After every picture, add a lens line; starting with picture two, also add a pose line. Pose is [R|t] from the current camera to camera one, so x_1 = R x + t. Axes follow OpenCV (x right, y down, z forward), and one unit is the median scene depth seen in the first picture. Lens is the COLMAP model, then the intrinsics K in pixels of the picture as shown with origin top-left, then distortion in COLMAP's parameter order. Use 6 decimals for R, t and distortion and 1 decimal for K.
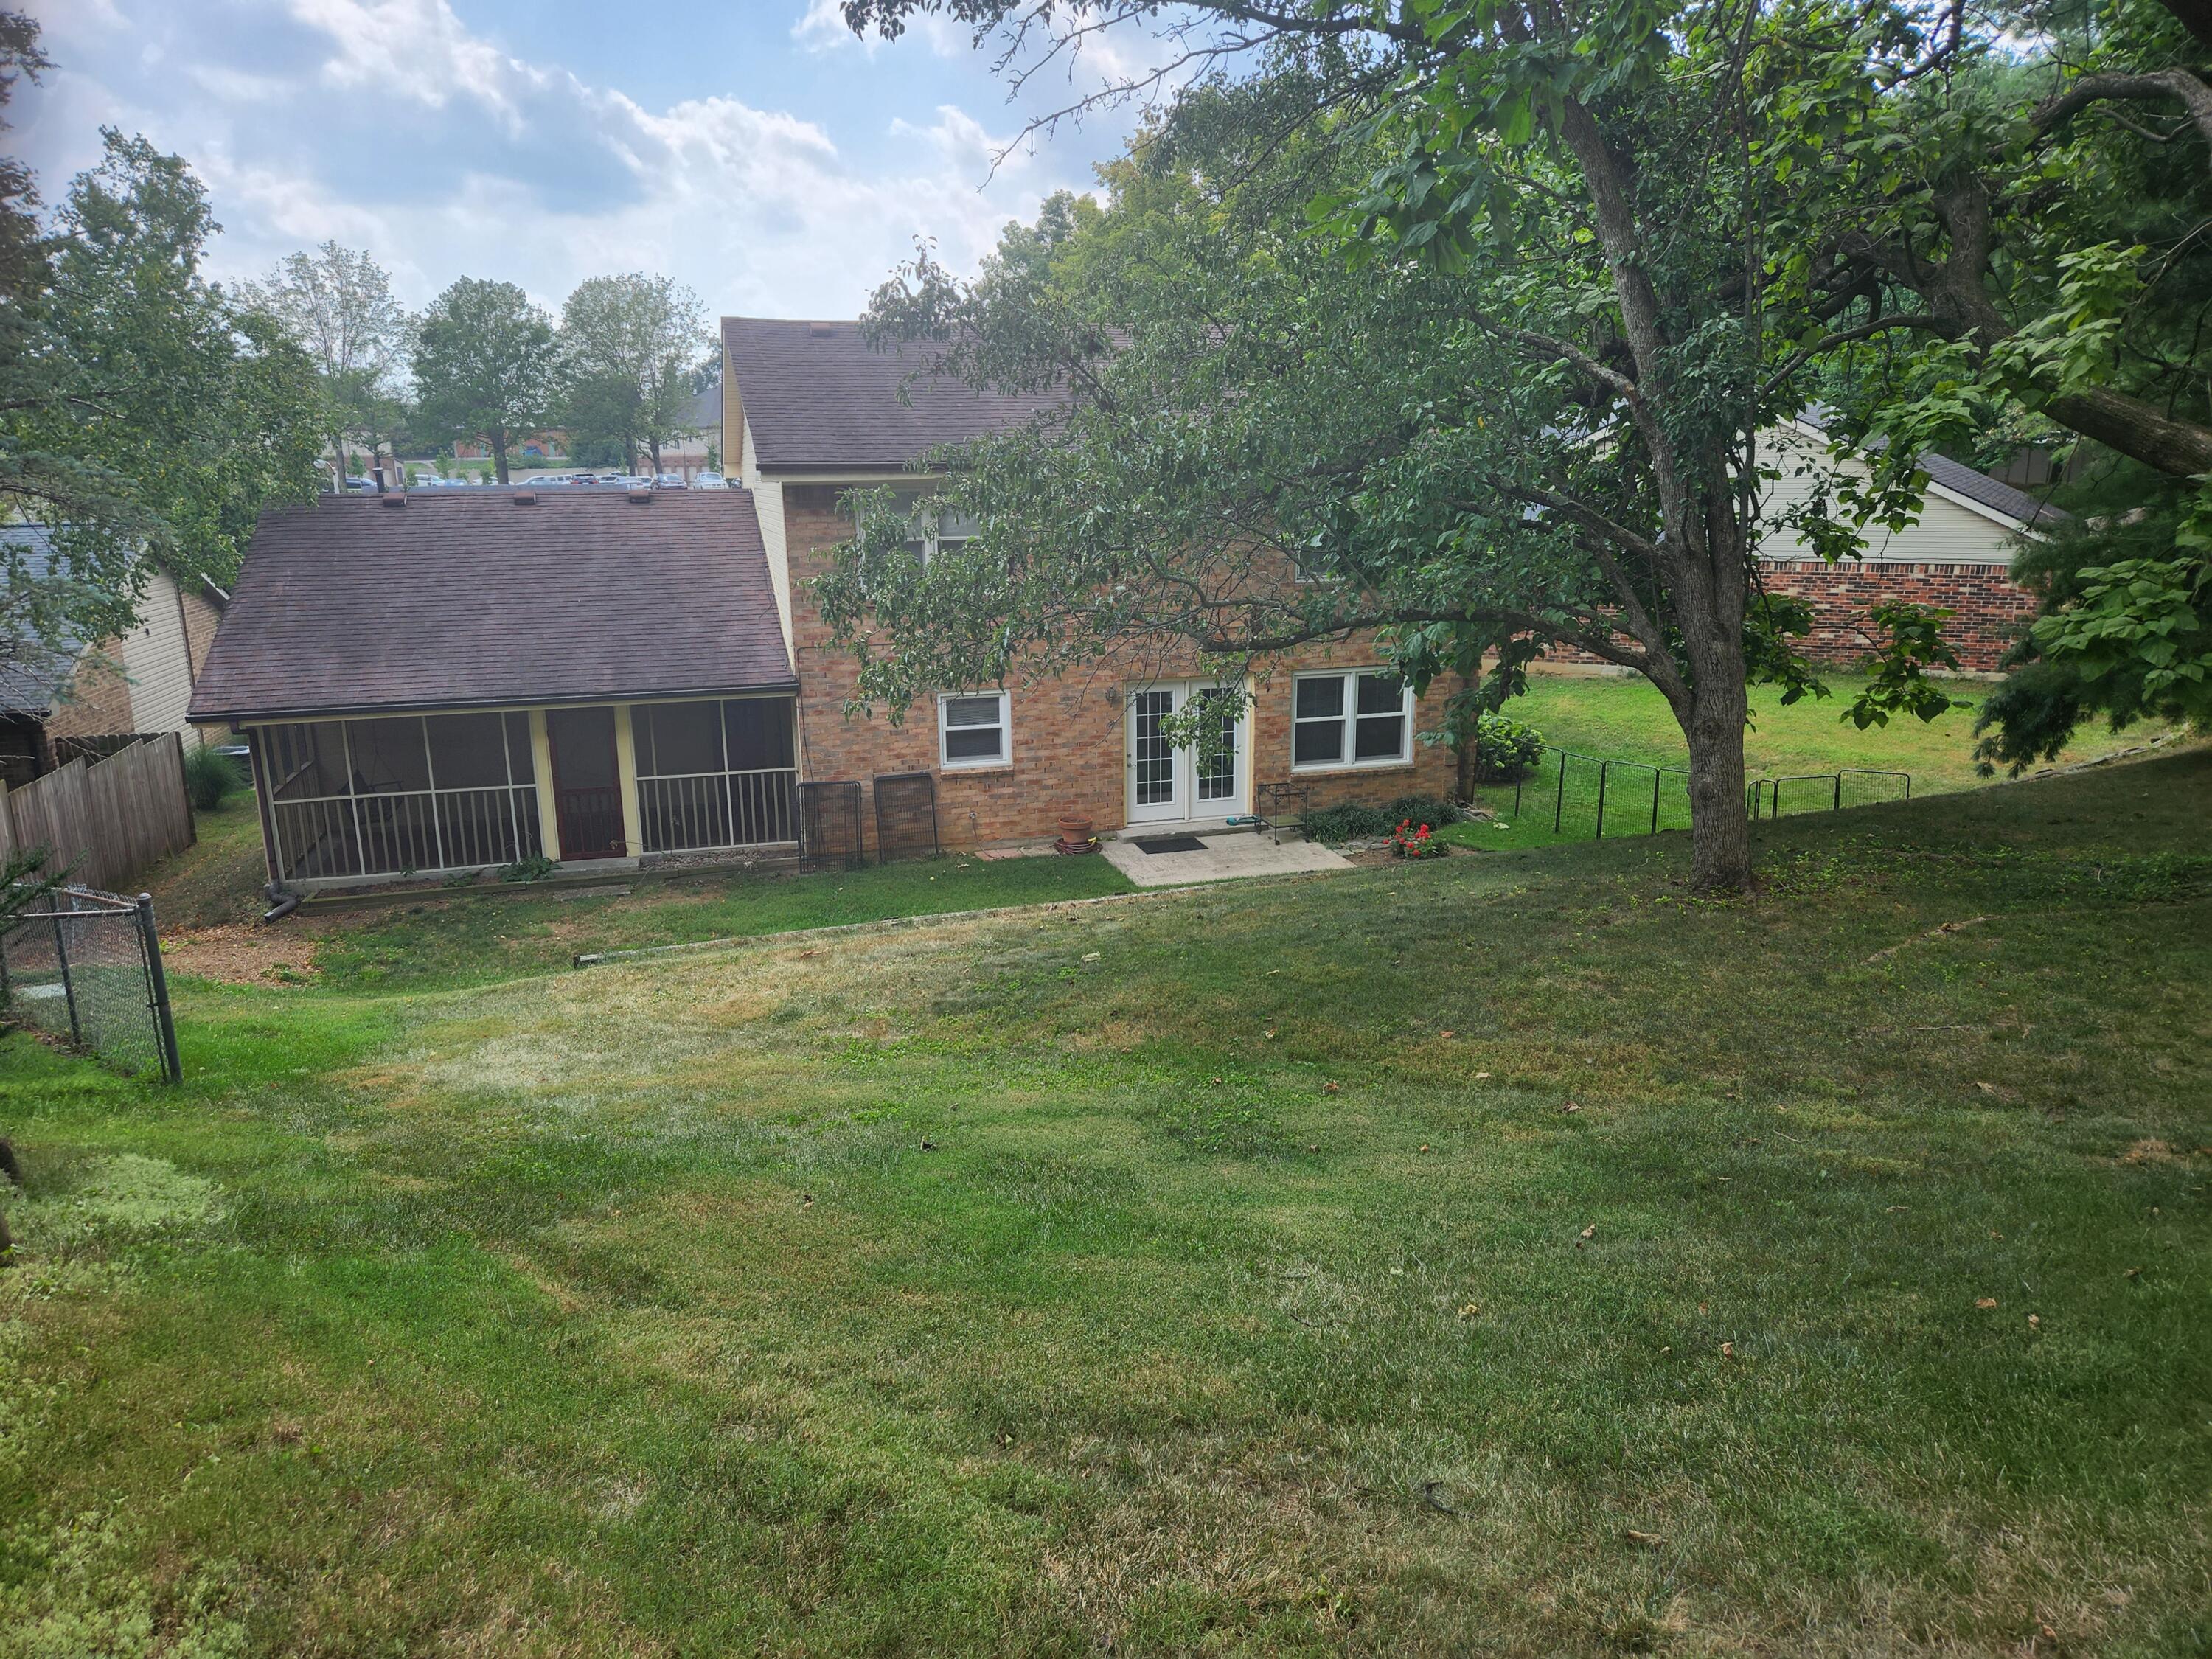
lens RADIAL K [[1496.8, 0, 1104.5], [0, 1496.8, 843.1], [0, 0, 1]] dist [0.075594, -0.062504]
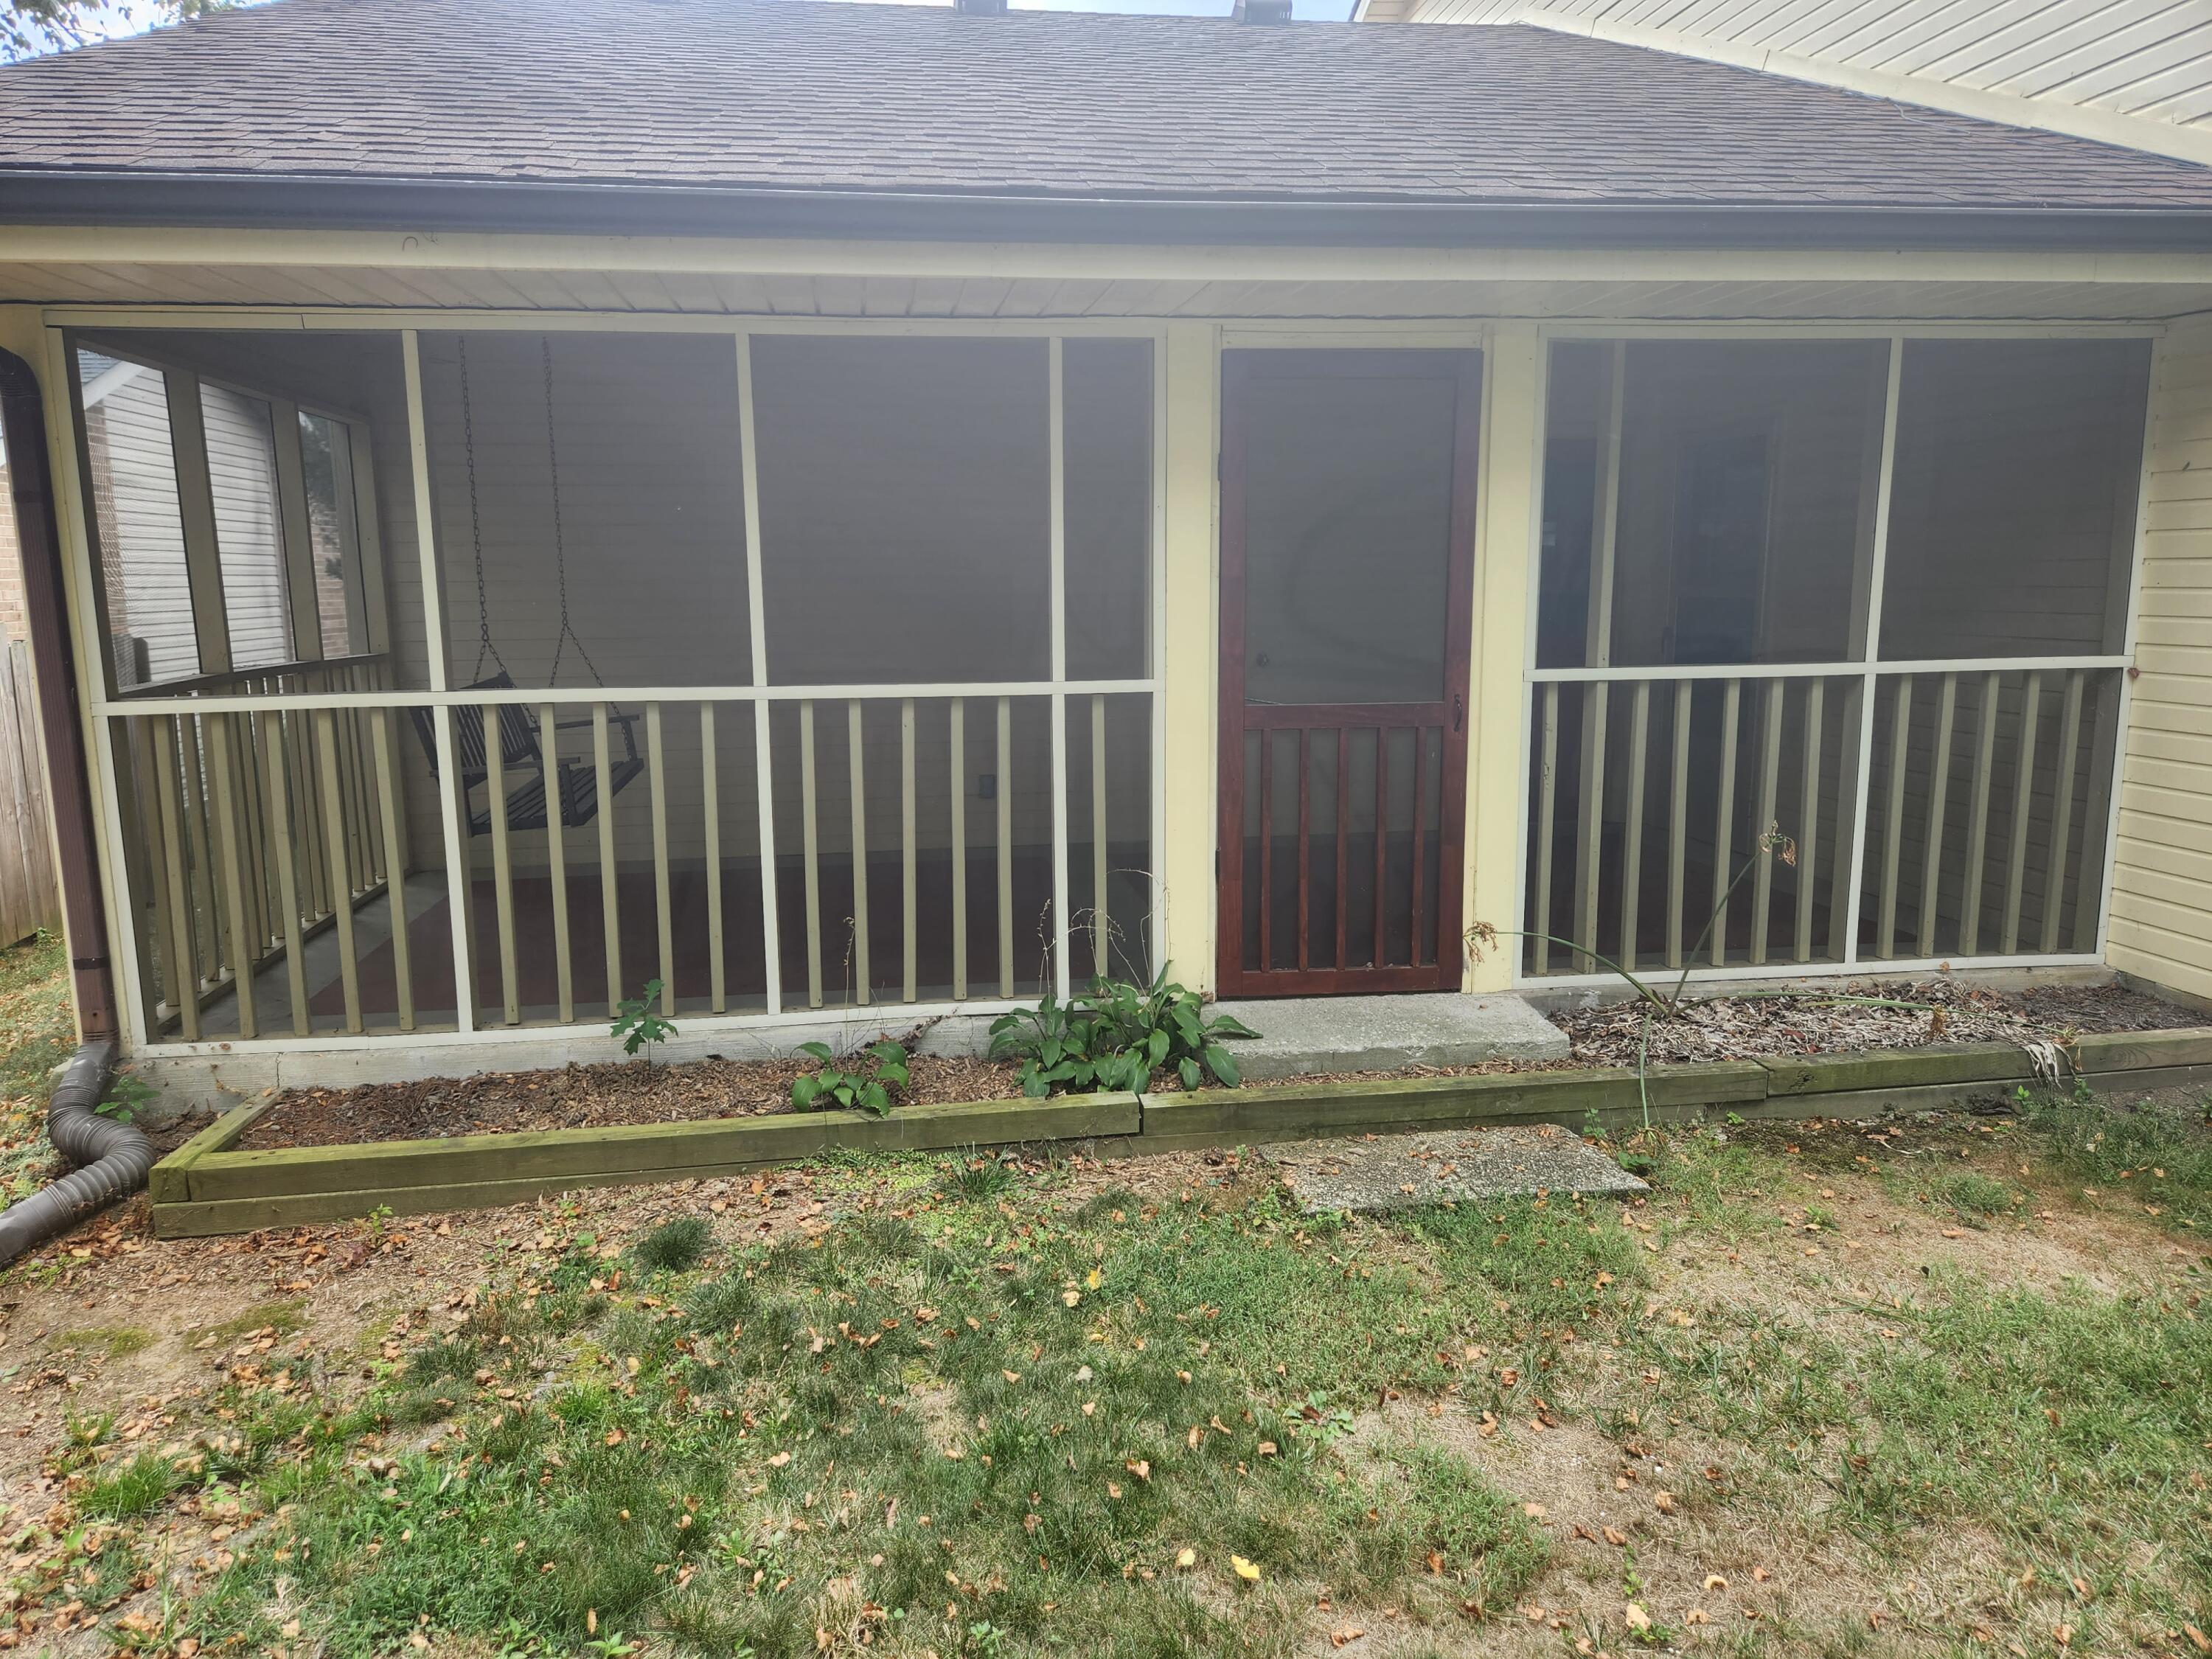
lens RADIAL K [[1496.8, 0, 1052.0], [0, 1496.8, 820.4], [0, 0, 1]] dist [0.075594, -0.062504]
pose [[0.987763, 0.025029, -0.153943, -0.345609], [-0.038208, 0.995796, -0.083255, 0.004097], [0.151212, 0.088118, 0.984566, 0.742931]]
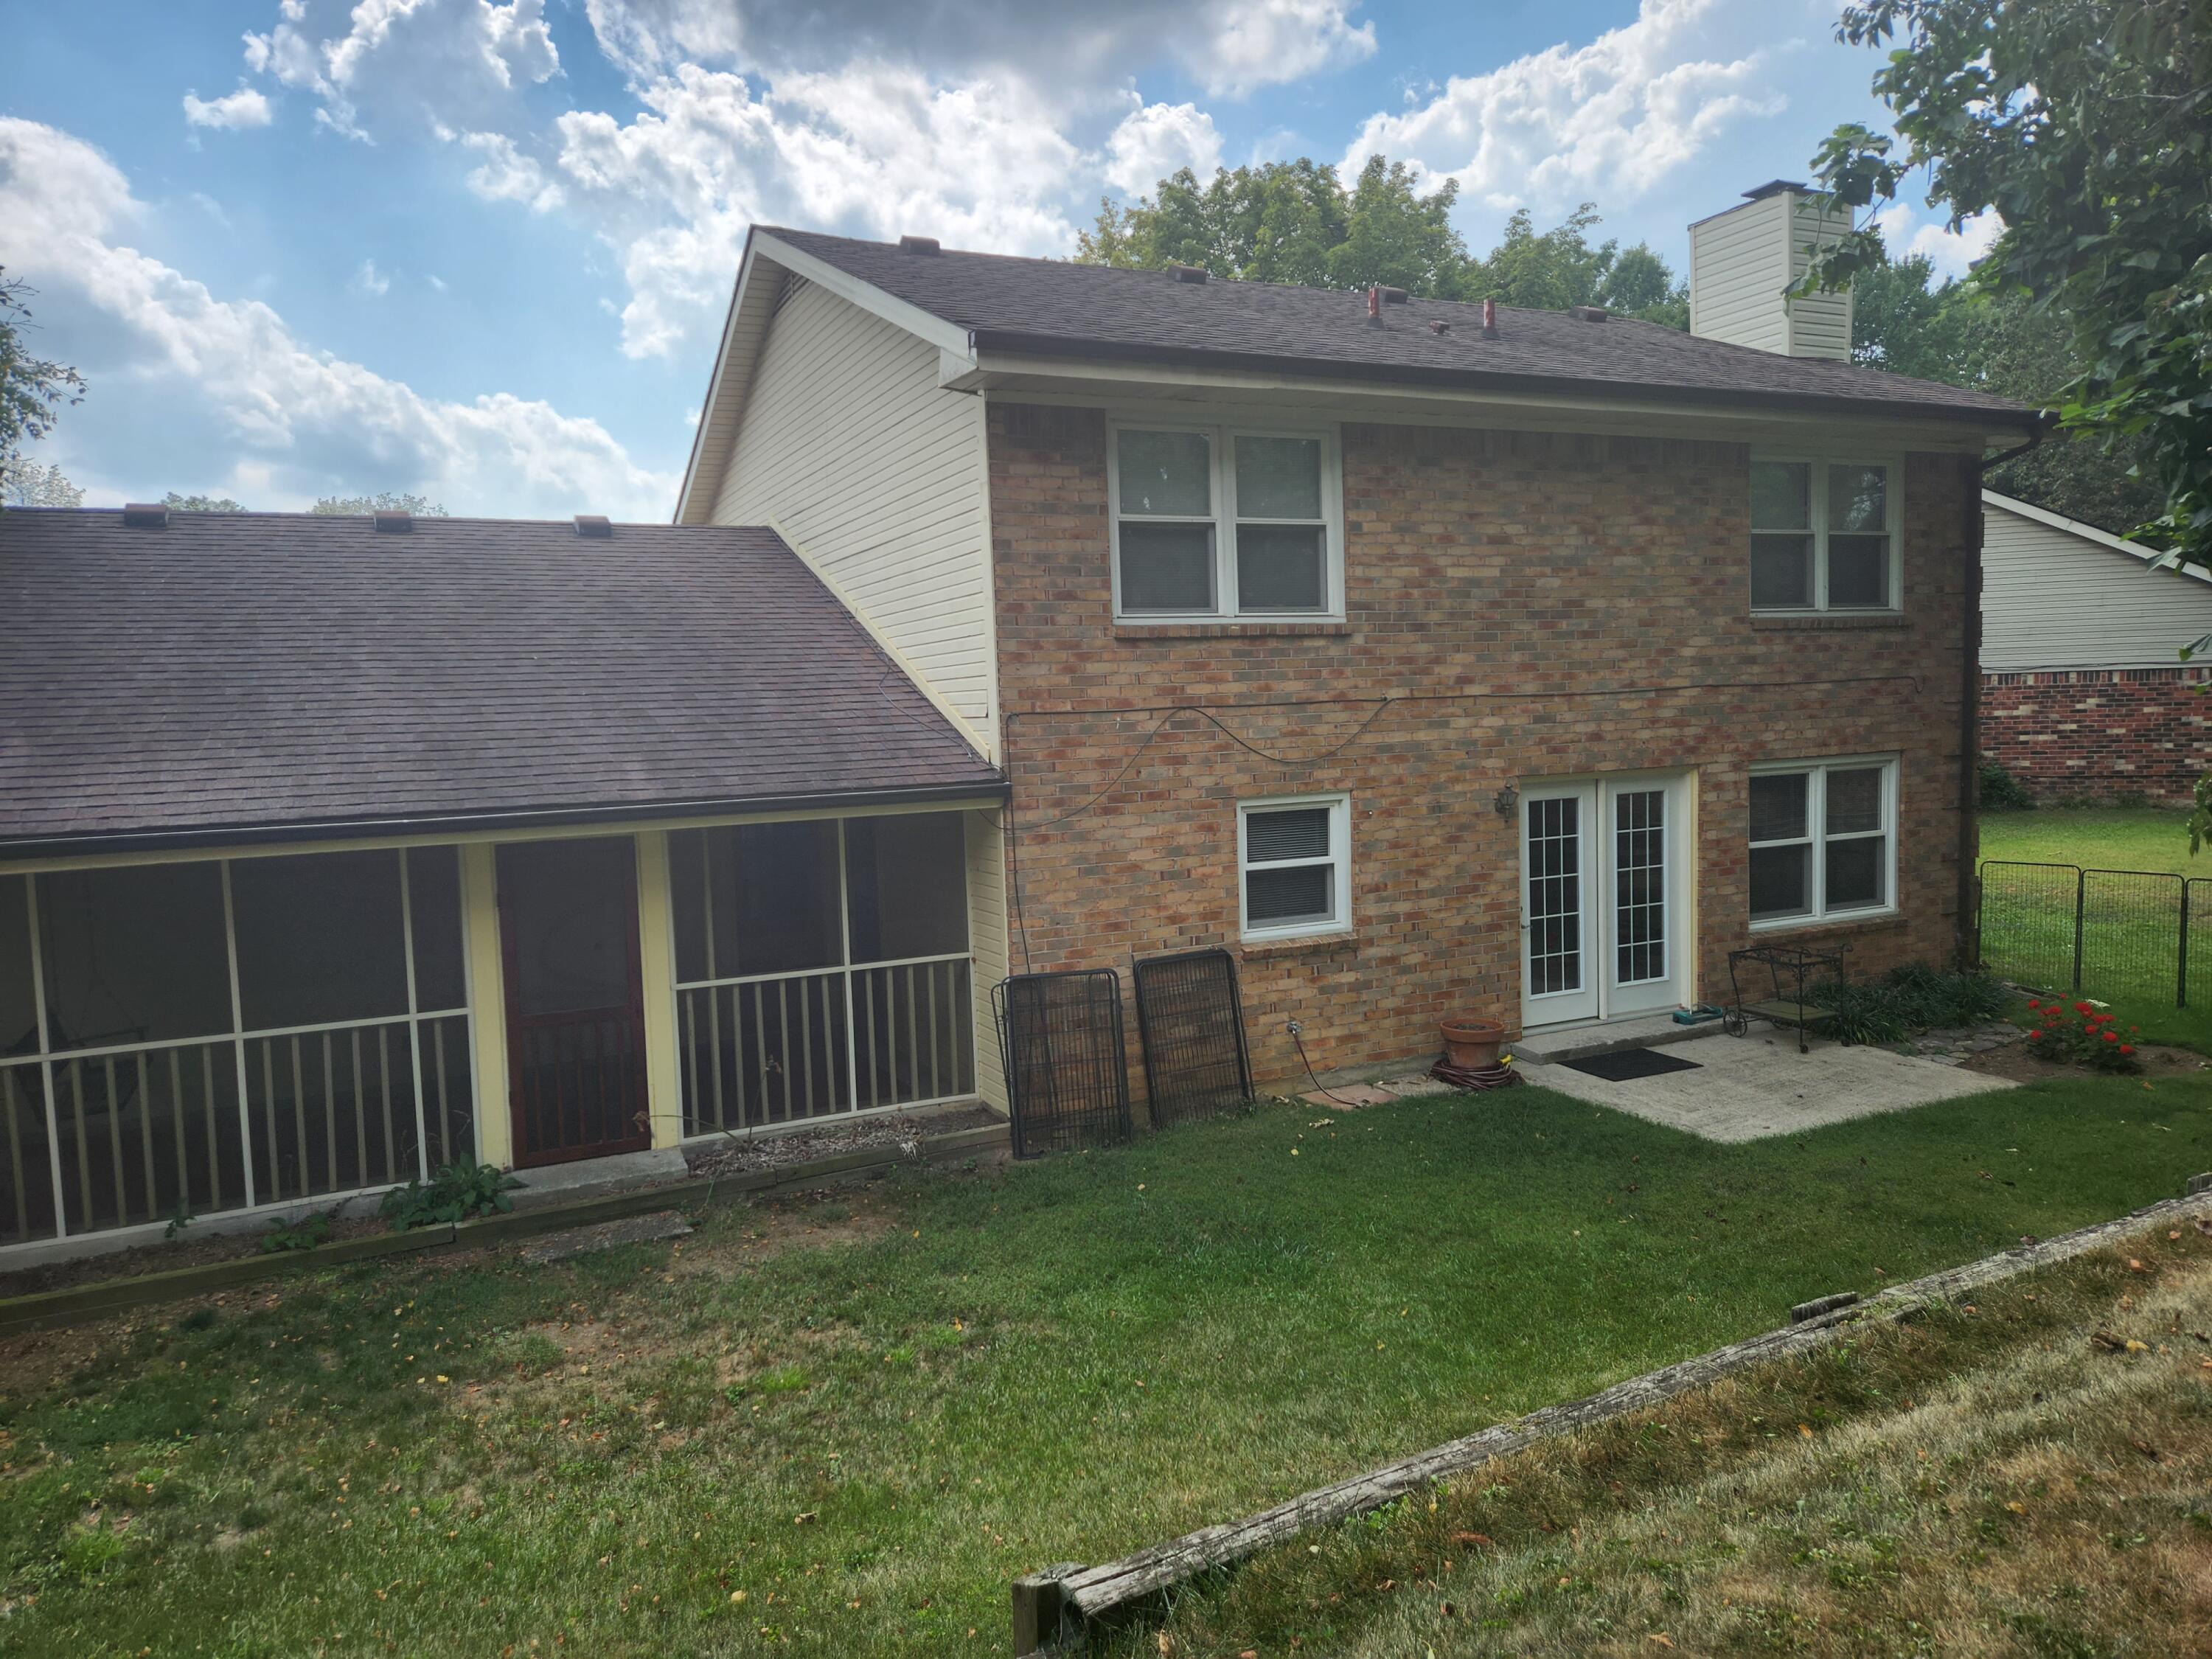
lens RADIAL K [[1496.8, 0, 1088.3], [0, 1496.8, 824.1], [0, 0, 1]] dist [0.075594, -0.062504]
pose [[0.986326, -0.032802, 0.161507, -0.252675], [0.060193, 0.983990, -0.167752, -0.004107], [-0.153418, 0.175179, 0.972510, 0.484820]]
